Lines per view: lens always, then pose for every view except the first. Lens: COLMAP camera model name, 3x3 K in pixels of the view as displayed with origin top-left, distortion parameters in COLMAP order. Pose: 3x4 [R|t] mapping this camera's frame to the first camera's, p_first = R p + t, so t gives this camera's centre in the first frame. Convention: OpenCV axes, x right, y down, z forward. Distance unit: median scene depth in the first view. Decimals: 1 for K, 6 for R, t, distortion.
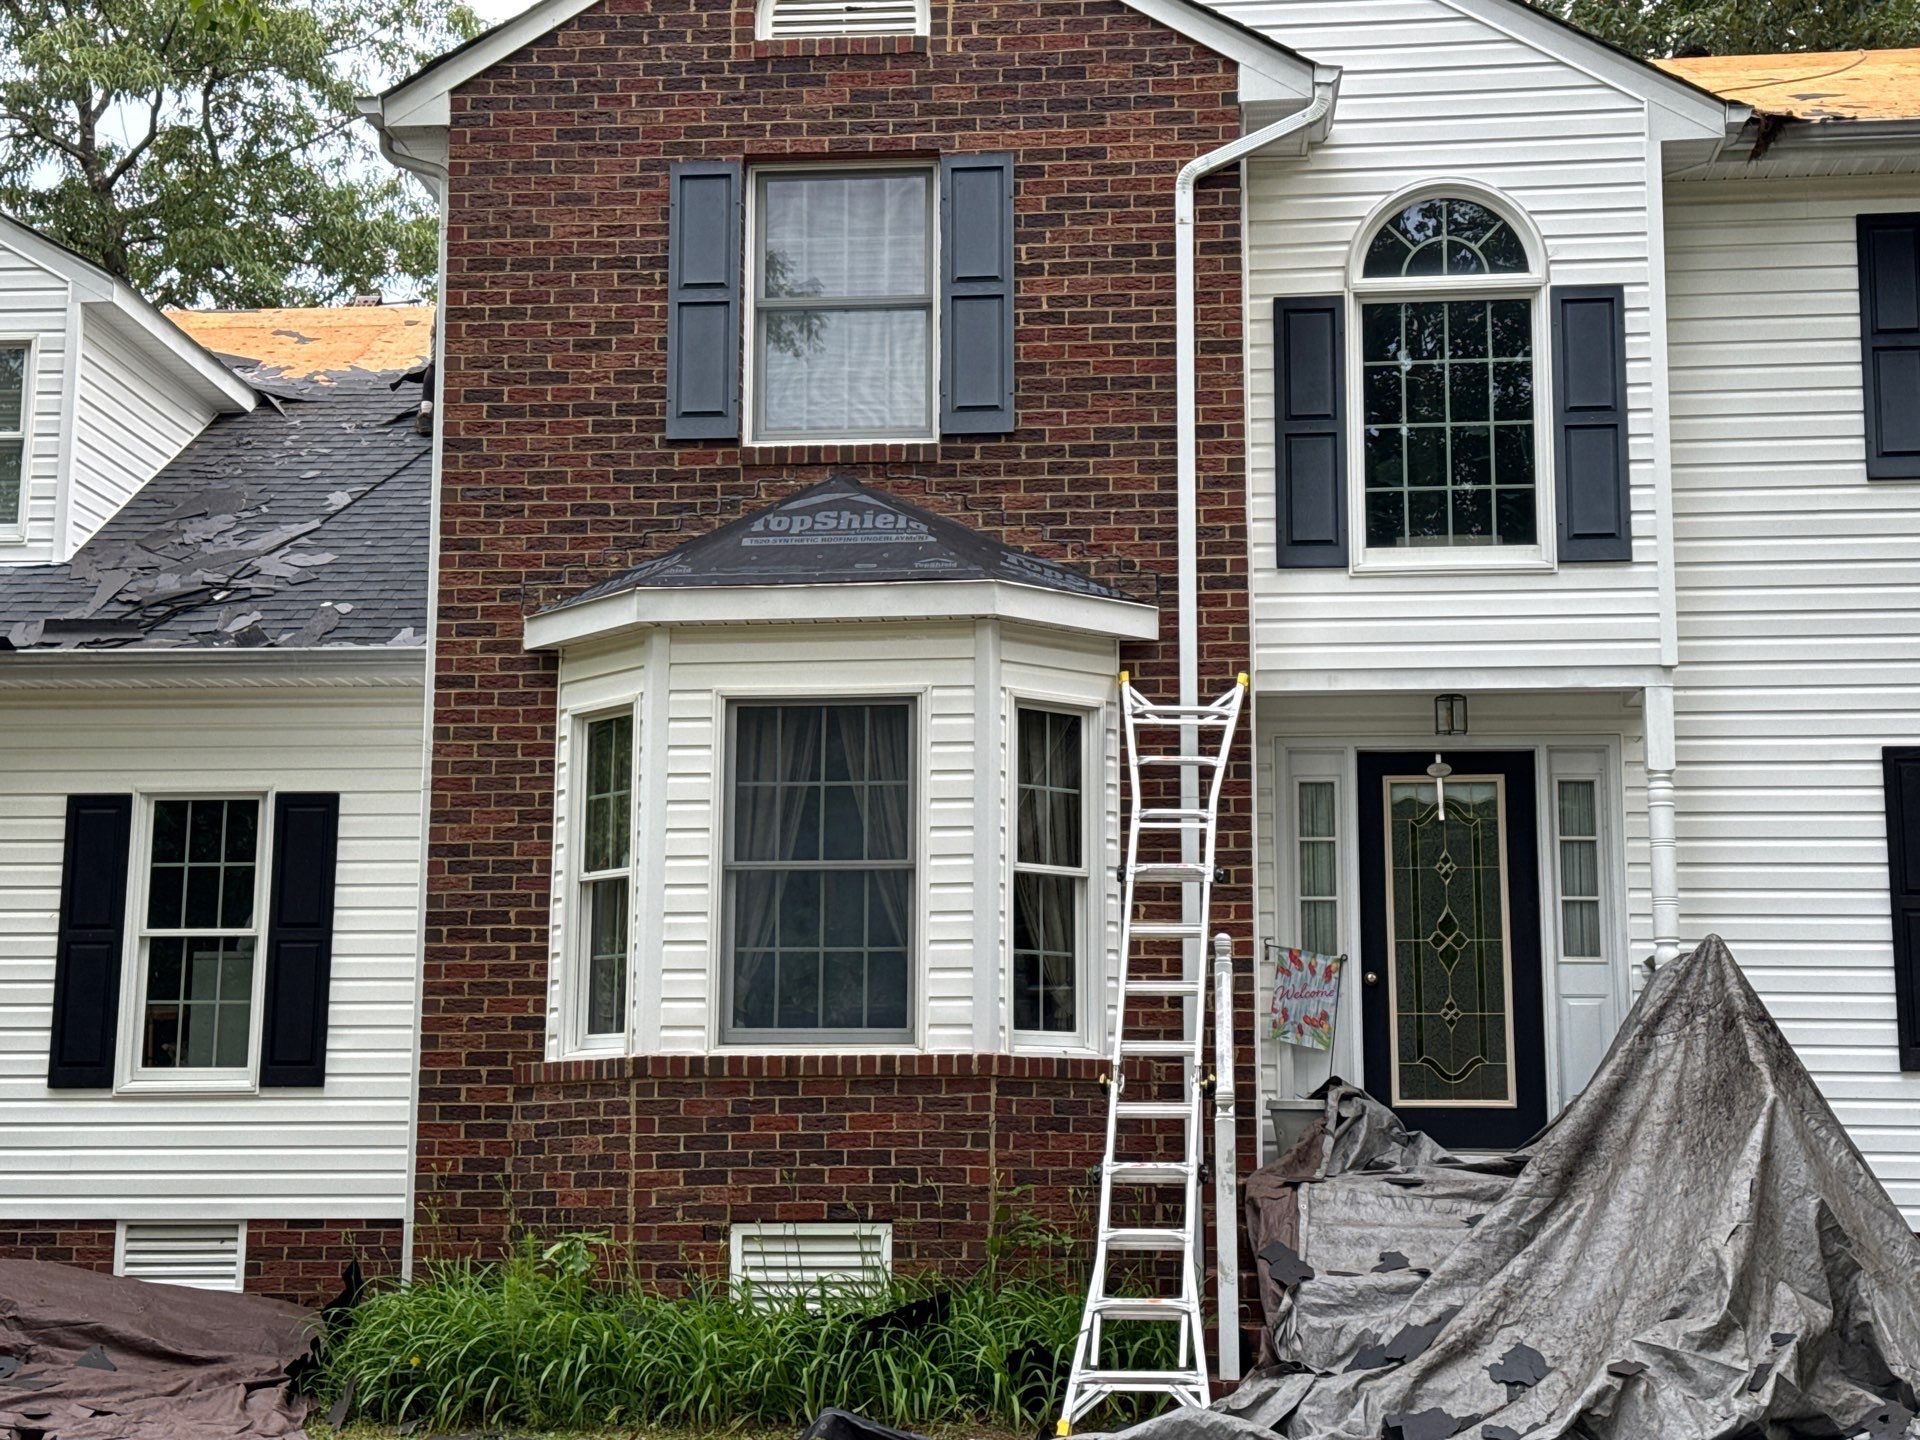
lens RADIAL K [[2647.6, 0, 956.6], [0, 2647.6, 734.1], [0, 0, 1]] dist [0.120912, 0.000000]
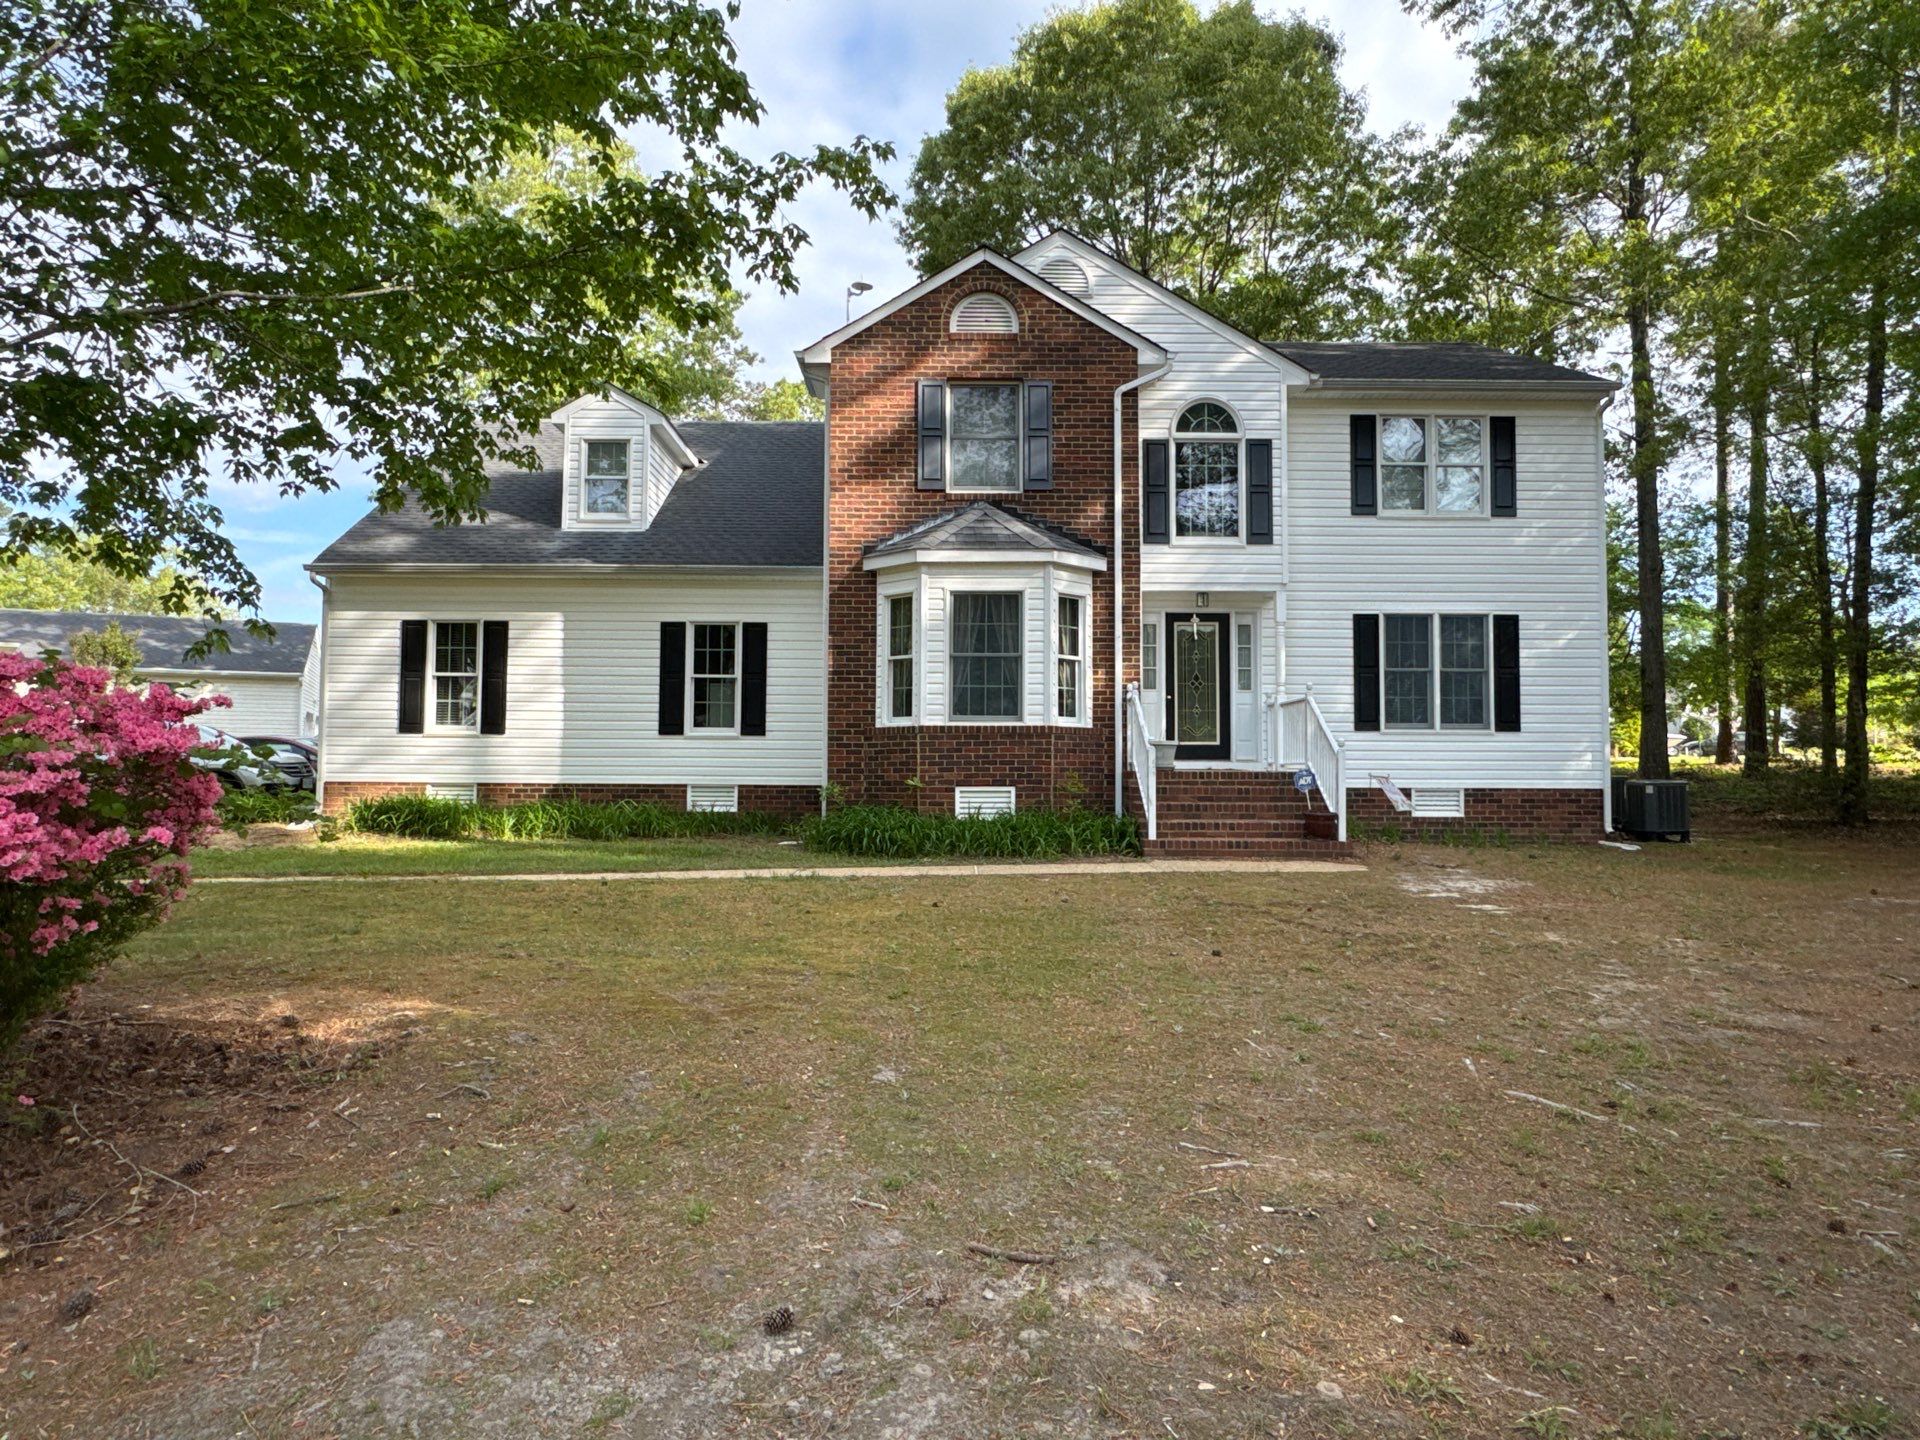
lens RADIAL K [[1091.3, 0, 959.8], [0, 1091.3, 725.1], [0, 0, 1]] dist [-0.007350, 0.002653]
pose [[0.995844, 0.003641, 0.091008, -0.159695], [-0.014736, 0.992477, 0.121543, -0.012092], [-0.089881, -0.122379, 0.988405, -0.082540]]
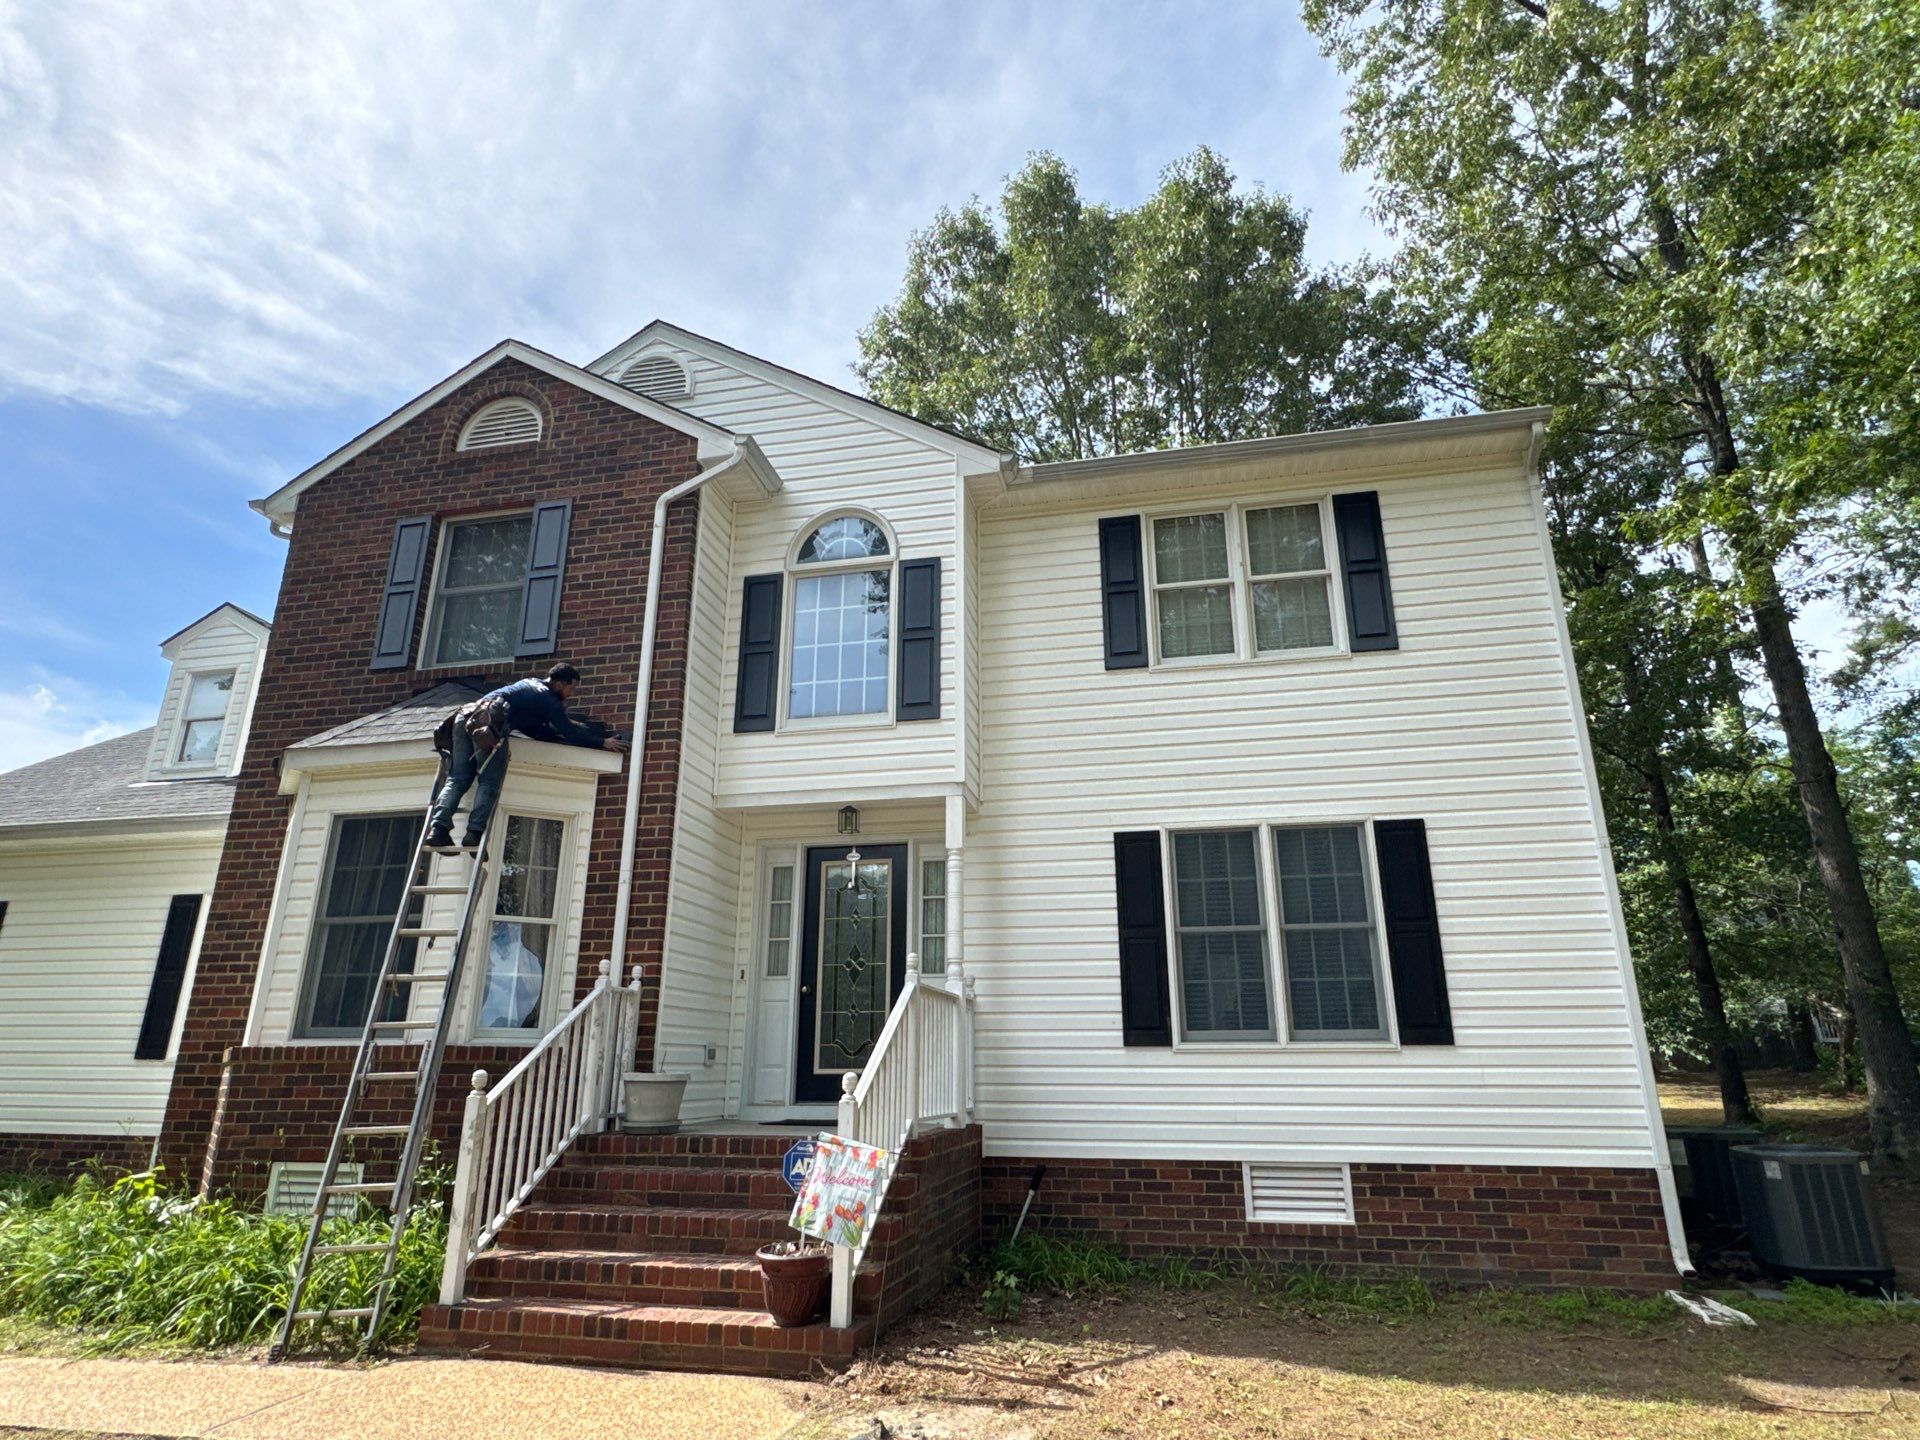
lens RADIAL K [[1091.3, 0, 921.5], [0, 1091.3, 715.3], [0, 0, 1]] dist [-0.007350, 0.002653]
pose [[0.992460, -0.041601, -0.115297, 0.311977], [0.022919, 0.987035, -0.158860, 0.036004], [0.120411, 0.155020, 0.980546, 0.351868]]
